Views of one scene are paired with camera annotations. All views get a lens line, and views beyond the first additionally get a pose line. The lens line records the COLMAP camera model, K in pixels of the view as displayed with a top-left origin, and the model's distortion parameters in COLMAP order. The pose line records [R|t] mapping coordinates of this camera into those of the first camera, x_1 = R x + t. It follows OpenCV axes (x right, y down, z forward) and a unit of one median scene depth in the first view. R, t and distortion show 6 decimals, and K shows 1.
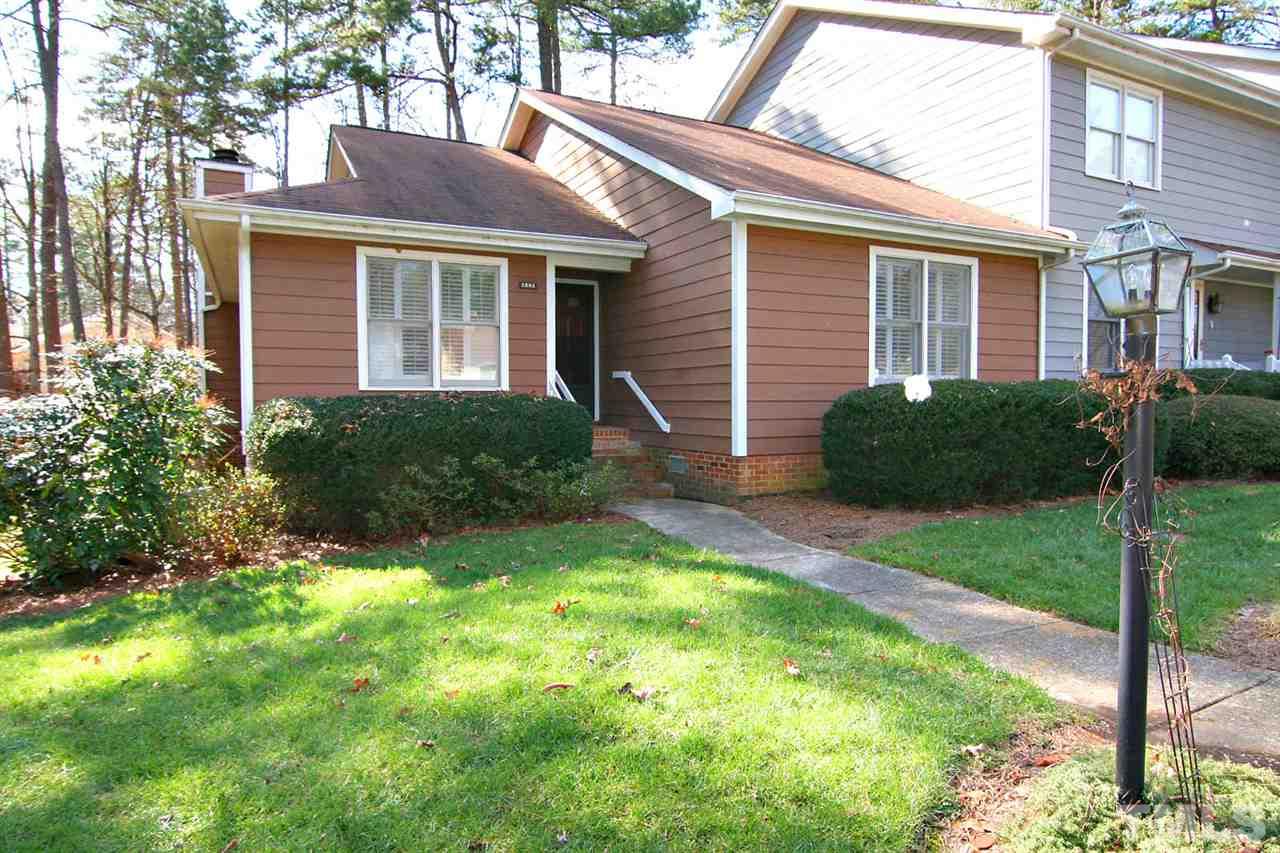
lens RADIAL K [[845.8, 0, 676.7], [0, 845.8, 425.6], [0, 0, 1]] dist [0.000867, -0.000210]
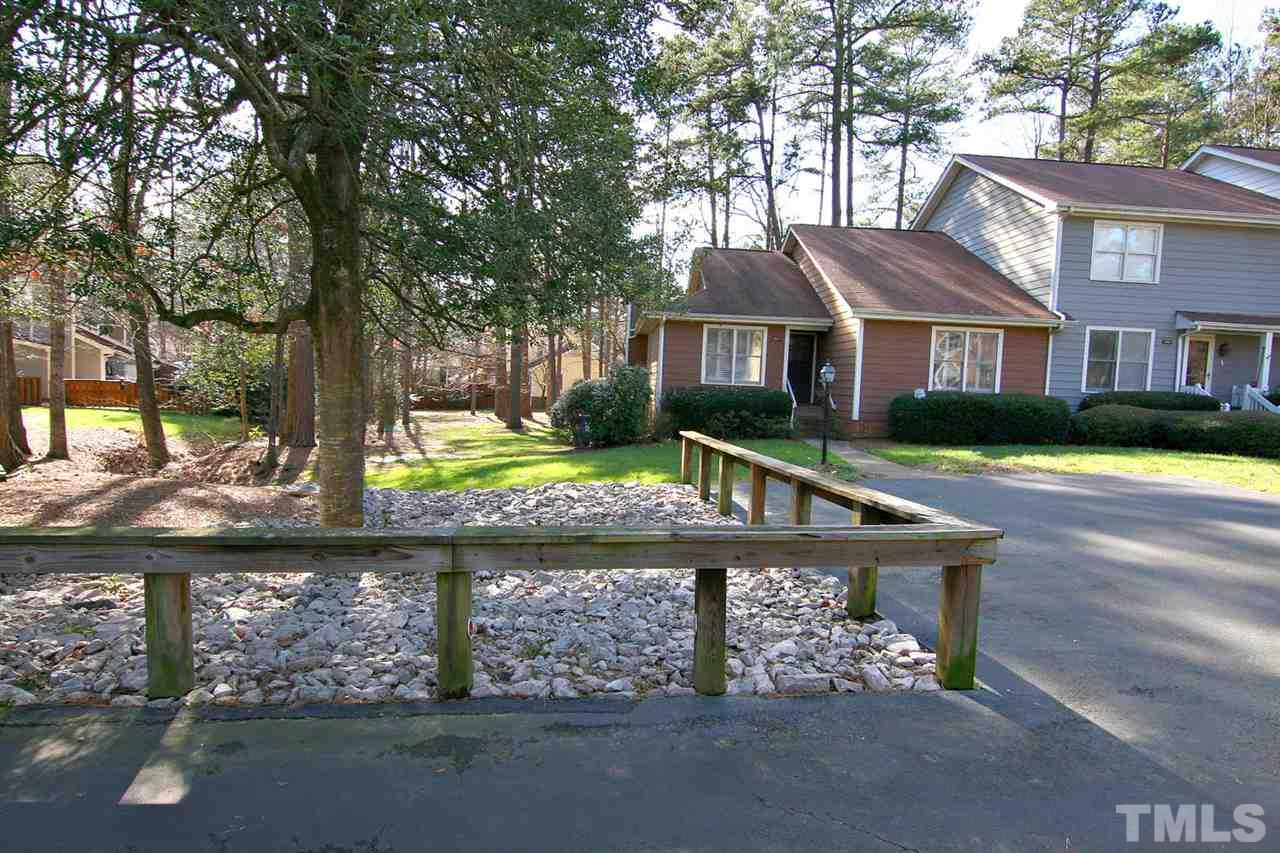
lens RADIAL K [[658.3, 0, 644.8], [0, 658.3, 425.9], [0, 0, 1]] dist [0.000831, -0.014194]
pose [[0.904170, 0.067069, -0.421874, 0.244065], [-0.056847, 0.997705, 0.036778, 0.015176], [0.423373, -0.009272, 0.905908, -0.673420]]
